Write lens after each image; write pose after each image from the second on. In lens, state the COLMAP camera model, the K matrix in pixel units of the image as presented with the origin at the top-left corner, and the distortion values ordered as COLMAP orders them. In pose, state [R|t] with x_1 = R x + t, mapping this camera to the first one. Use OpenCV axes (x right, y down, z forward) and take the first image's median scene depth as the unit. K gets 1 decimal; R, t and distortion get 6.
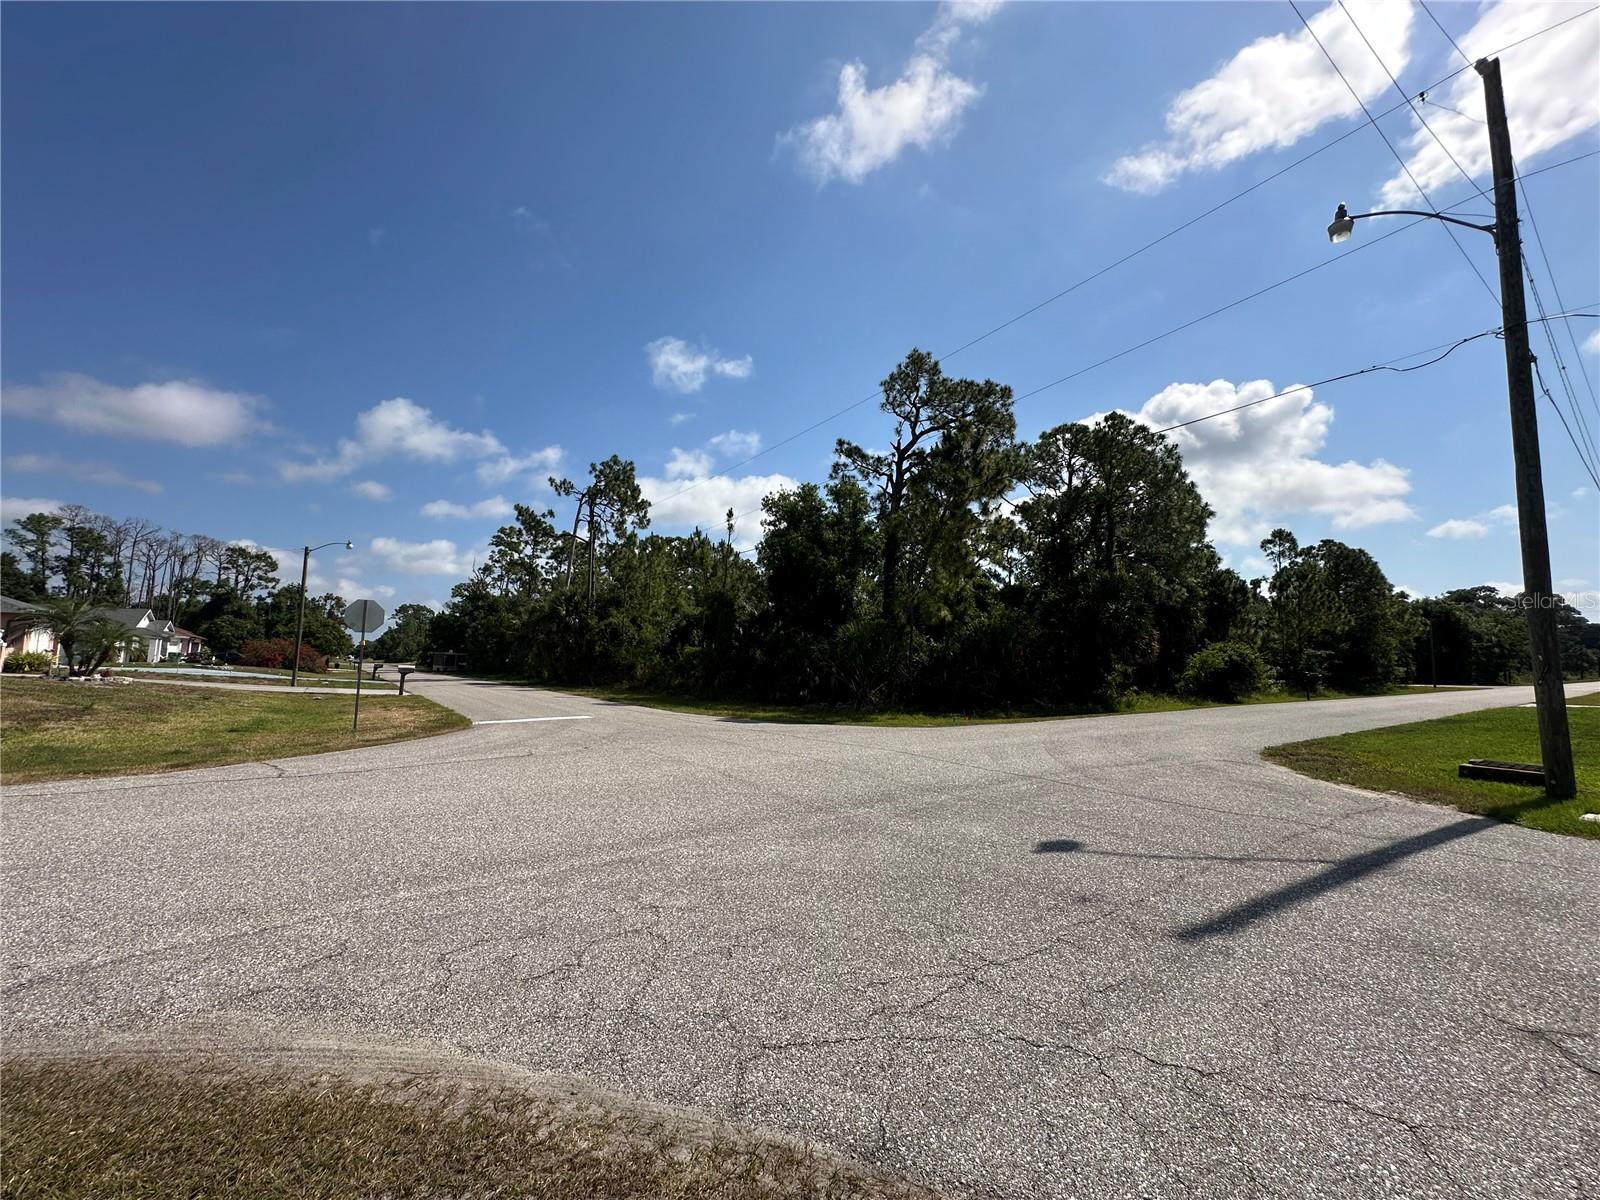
lens RADIAL K [[641.4, 0, 797.1], [0, 641.4, 603.9], [0, 0, 1]] dist [-0.001635, -0.000010]
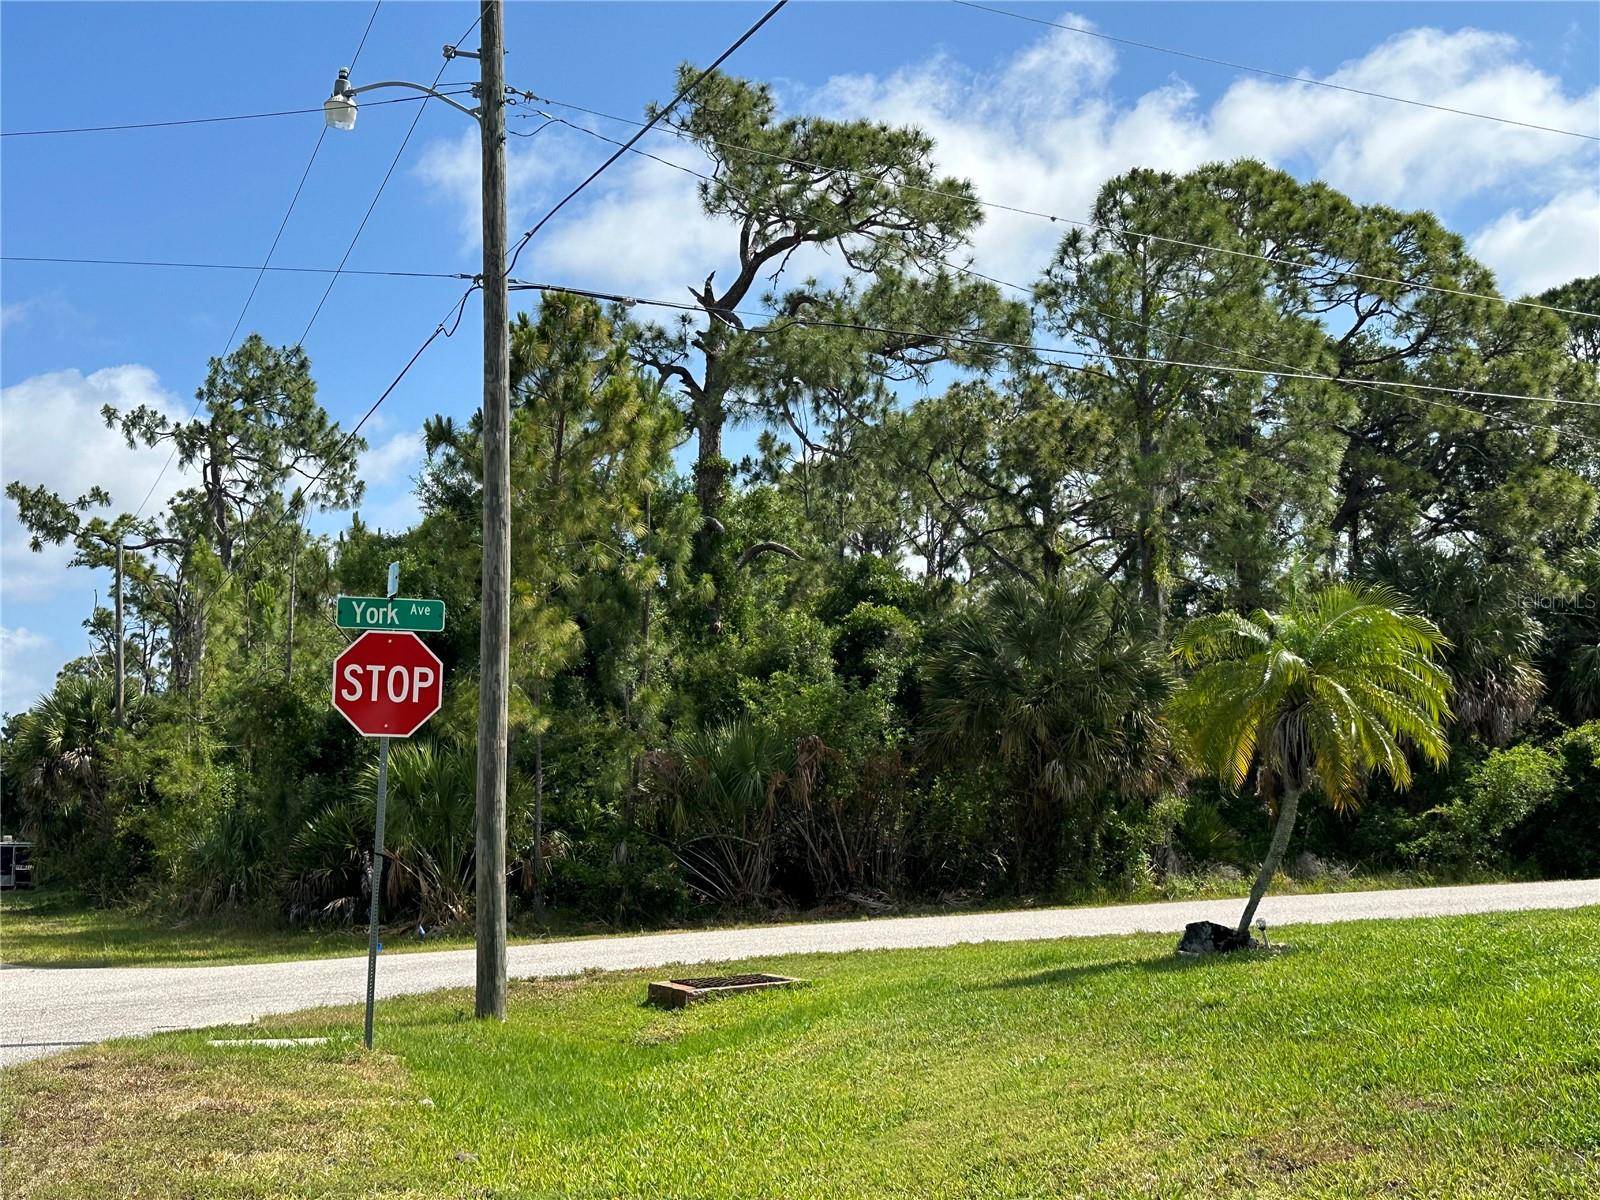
lens RADIAL K [[1930.8, 0, 801.5], [0, 1930.8, 622.7], [0, 0, 1]] dist [0.226907, -0.527895]
pose [[0.974485, -0.072487, -0.212426, 0.293450], [0.070760, 0.997369, -0.015731, -0.007178], [0.213008, 0.000299, 0.977050, -0.131243]]
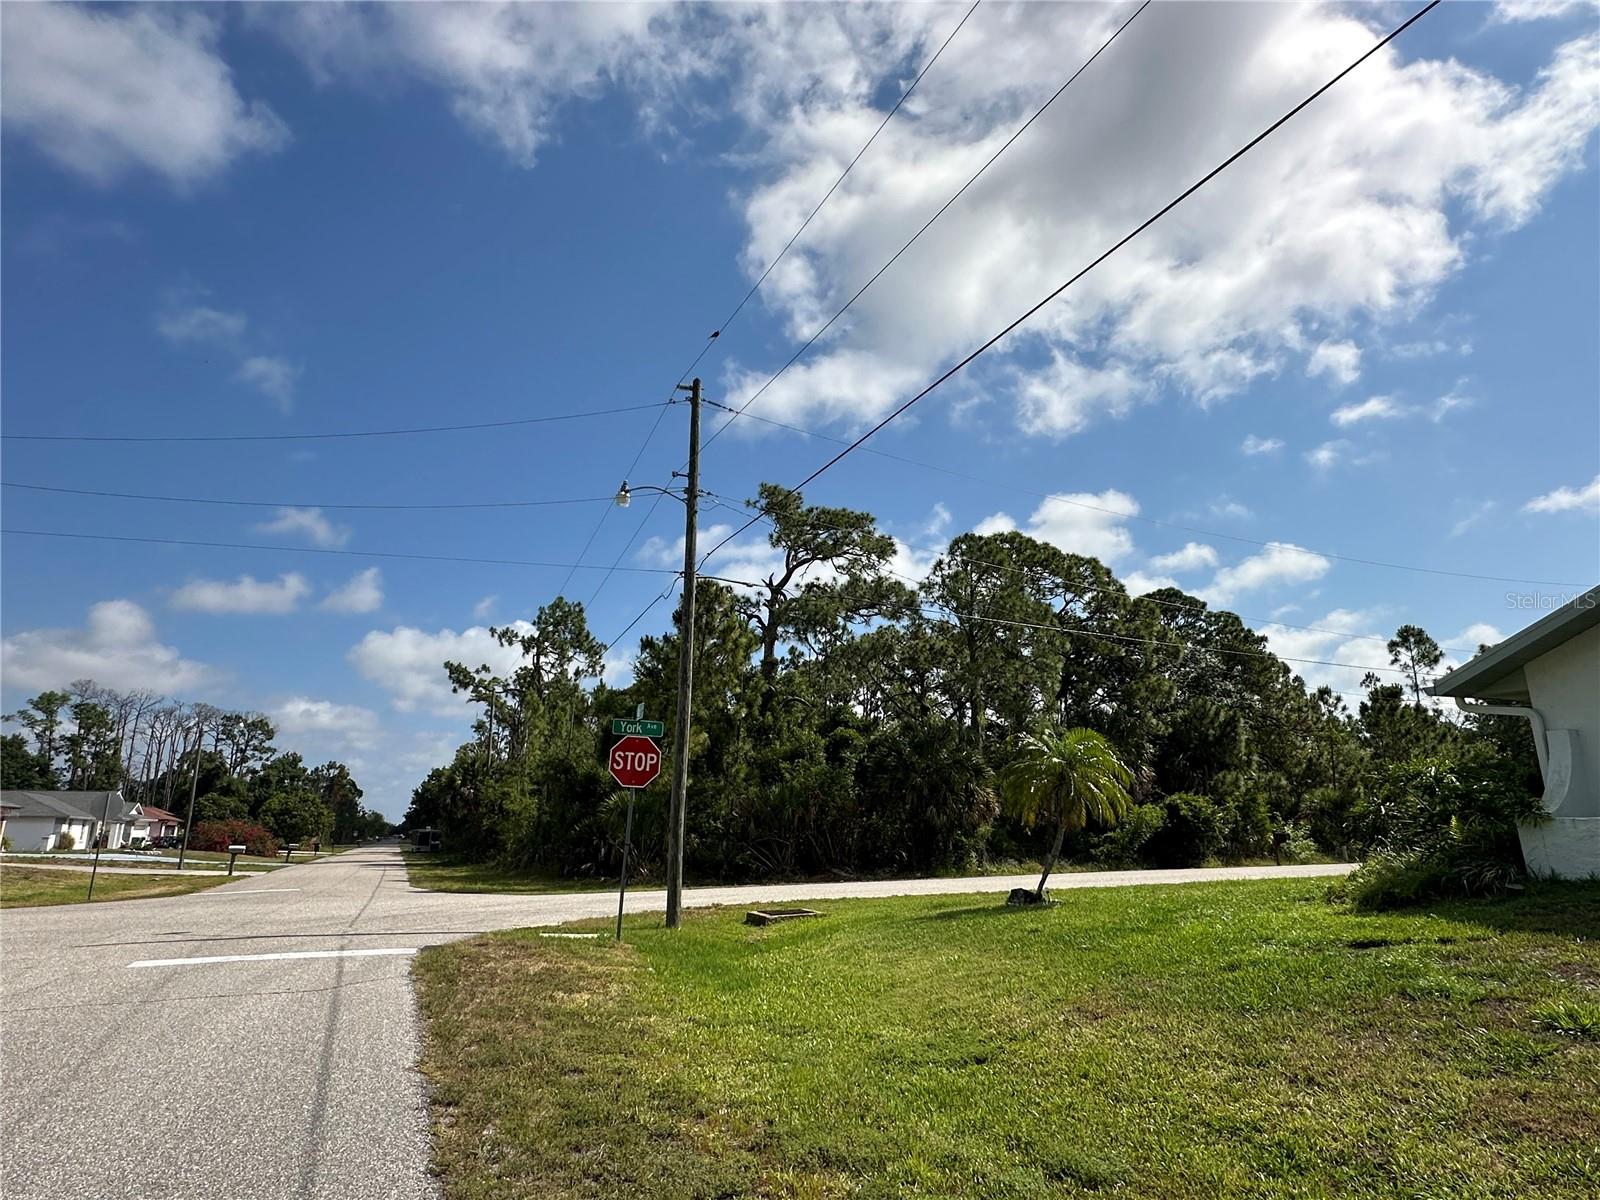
lens RADIAL K [[900.6, 0, 801.7], [0, 900.6, 603.0], [0, 0, 1]] dist [0.001216, -0.000248]
pose [[0.976883, -0.075848, -0.199866, 0.283277], [0.043638, 0.986007, -0.160894, -0.008166], [0.209272, 0.148452, 0.966523, -0.129898]]
